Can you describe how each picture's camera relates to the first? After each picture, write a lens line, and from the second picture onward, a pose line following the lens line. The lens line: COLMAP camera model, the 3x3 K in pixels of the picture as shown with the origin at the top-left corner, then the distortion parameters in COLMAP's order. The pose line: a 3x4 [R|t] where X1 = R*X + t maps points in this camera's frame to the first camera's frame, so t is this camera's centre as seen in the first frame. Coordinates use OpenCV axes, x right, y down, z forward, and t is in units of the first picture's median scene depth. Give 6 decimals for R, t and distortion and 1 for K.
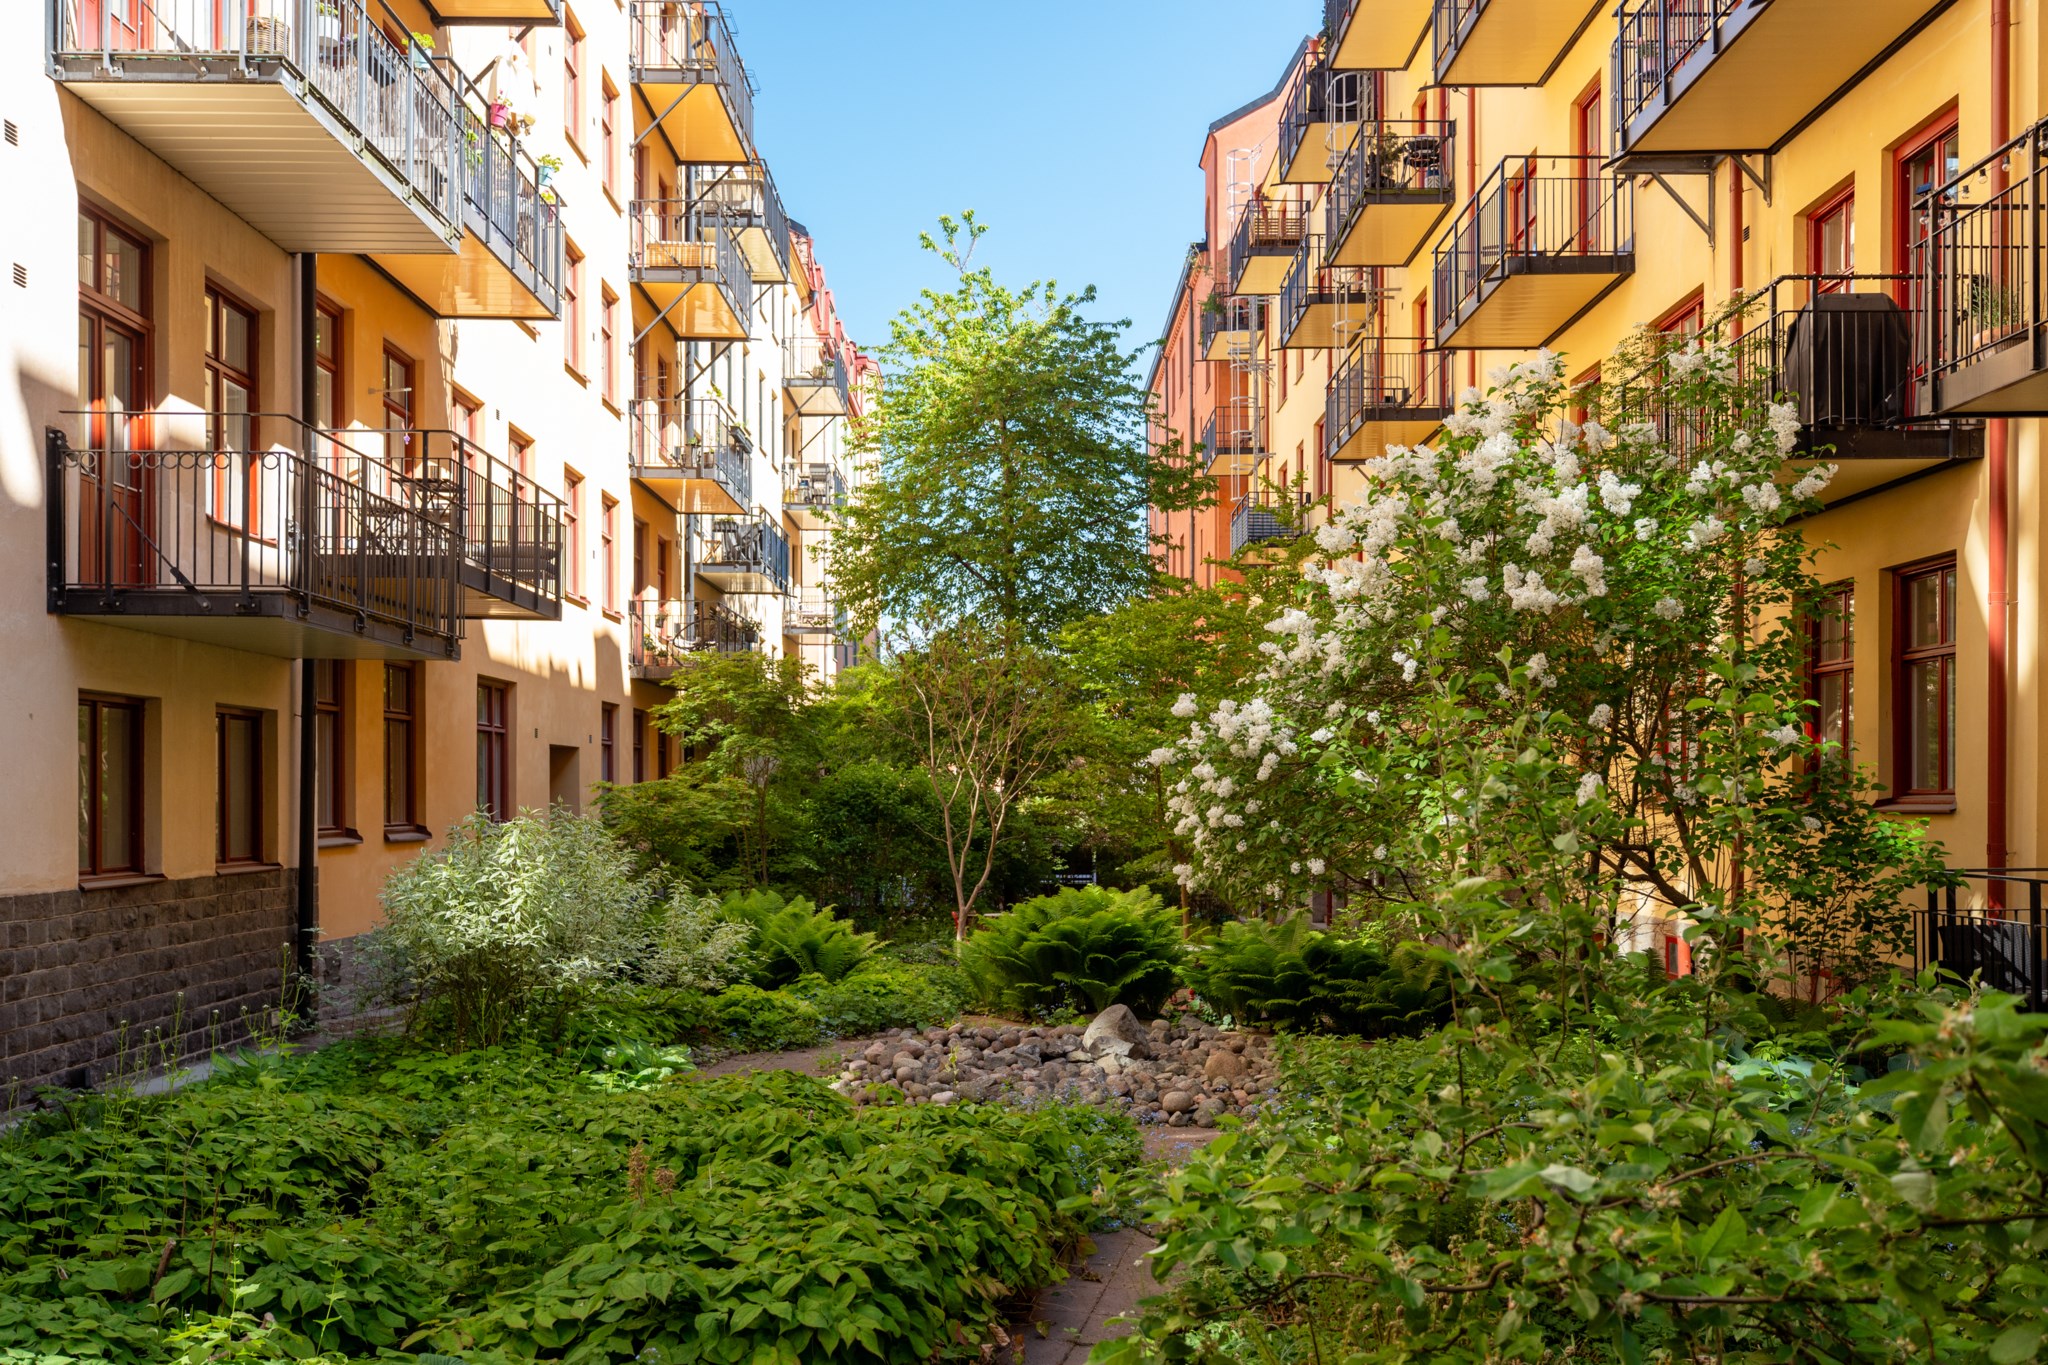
lens RADIAL K [[1888.8, 0, 1024.0], [0, 1888.8, 682.5], [0, 0, 1]] dist [0.004035, 0.004729]
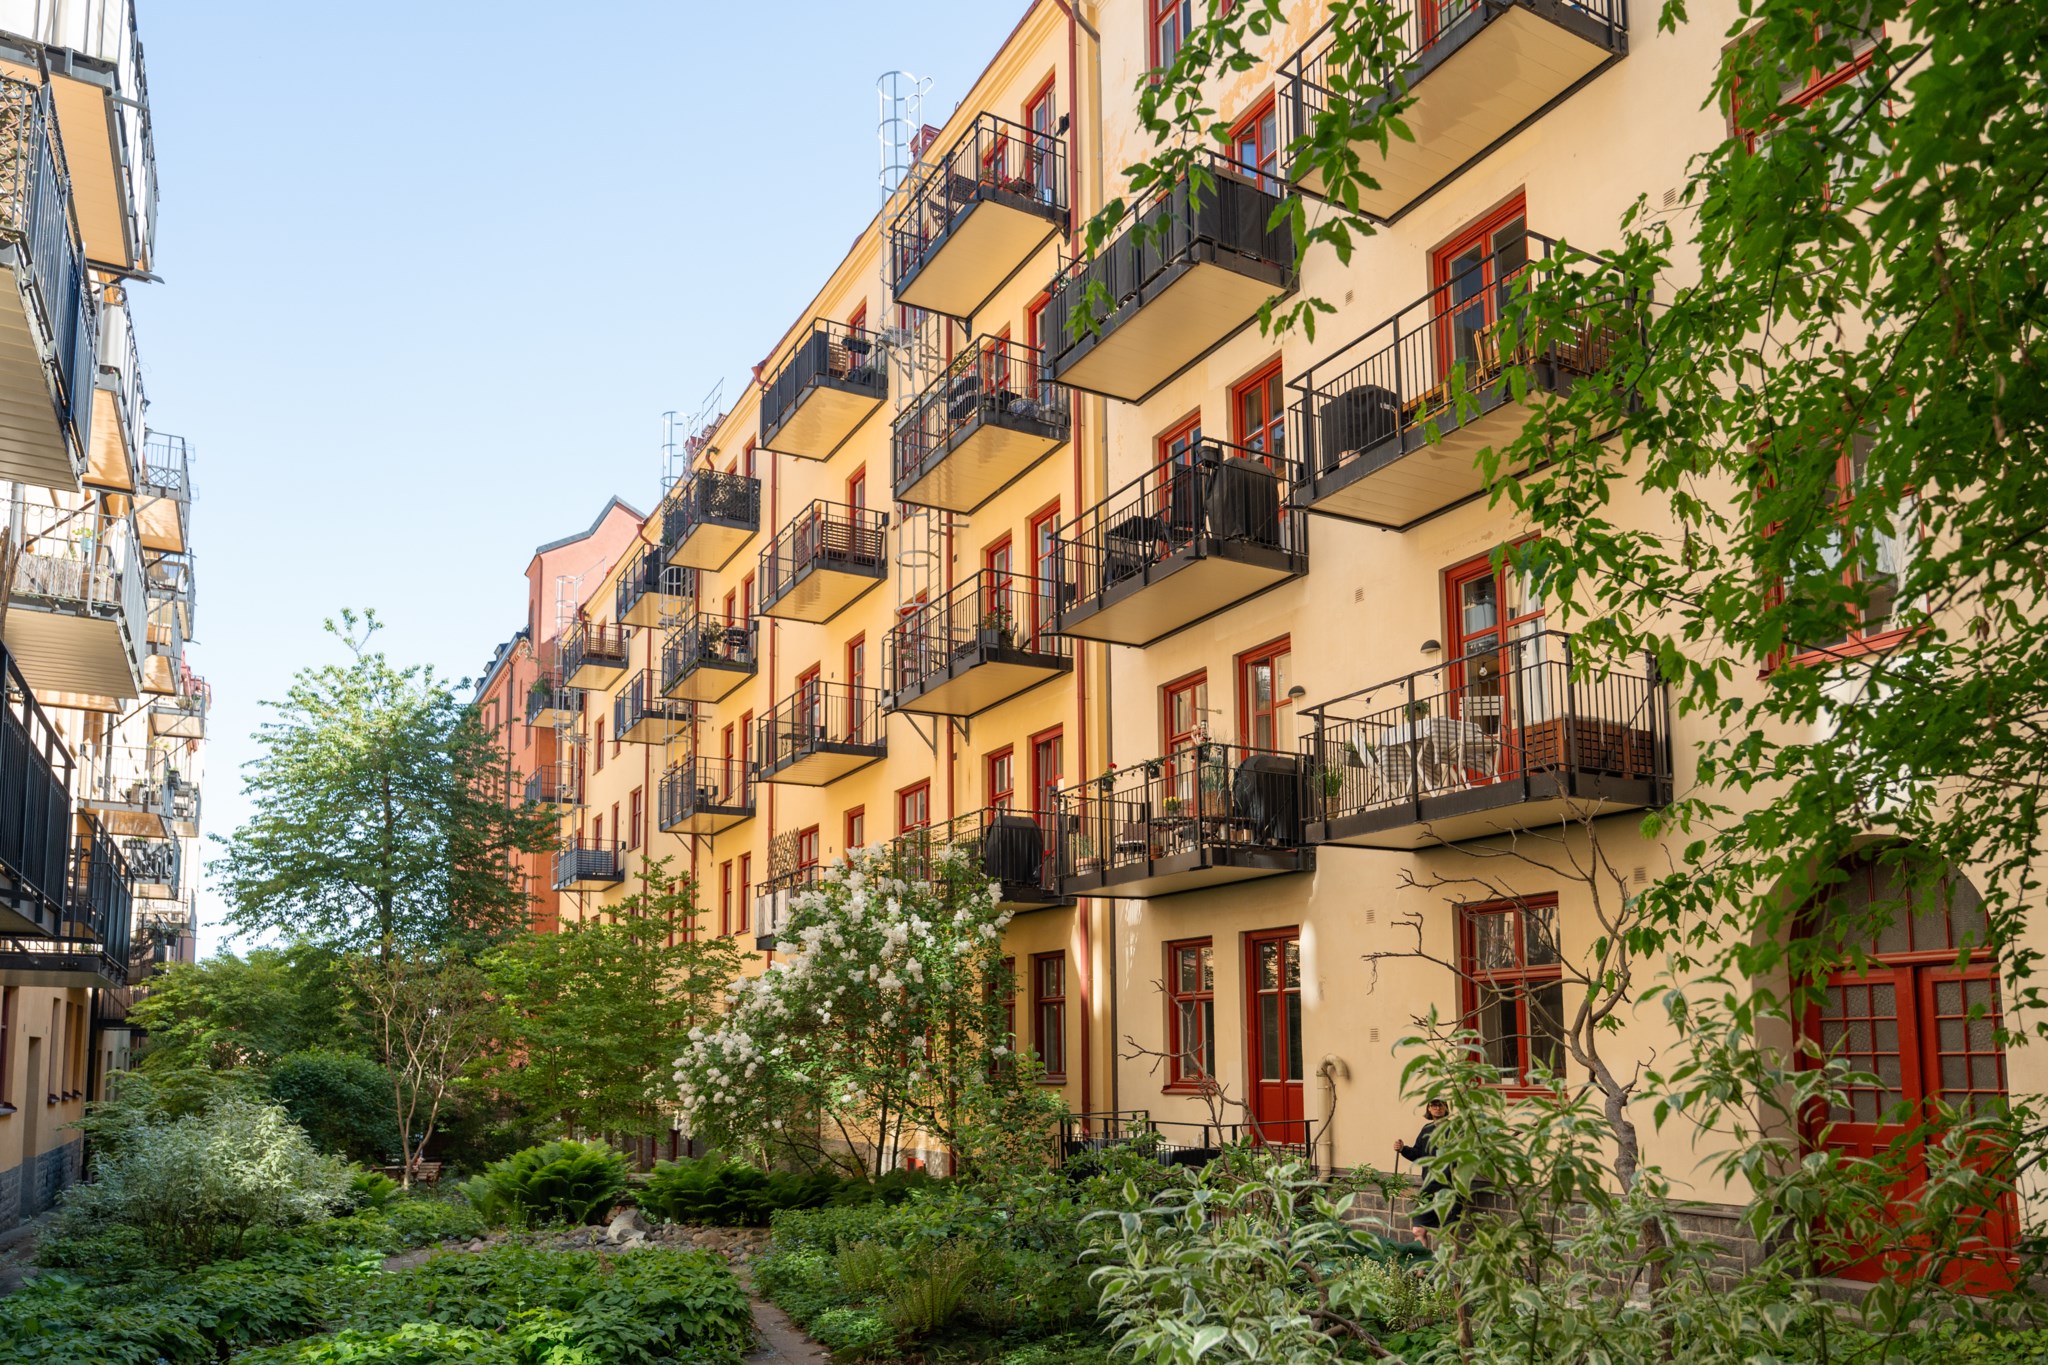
lens RADIAL K [[1364.0, 0, 1024.0], [0, 1364.0, 682.5], [0, 0, 1]] dist [-0.025001, 0.000111]
pose [[0.899587, 0.100475, 0.425026, -0.169169], [-0.008786, 0.977144, -0.212397, -0.033322], [-0.436653, 0.187335, 0.879909, -0.278254]]
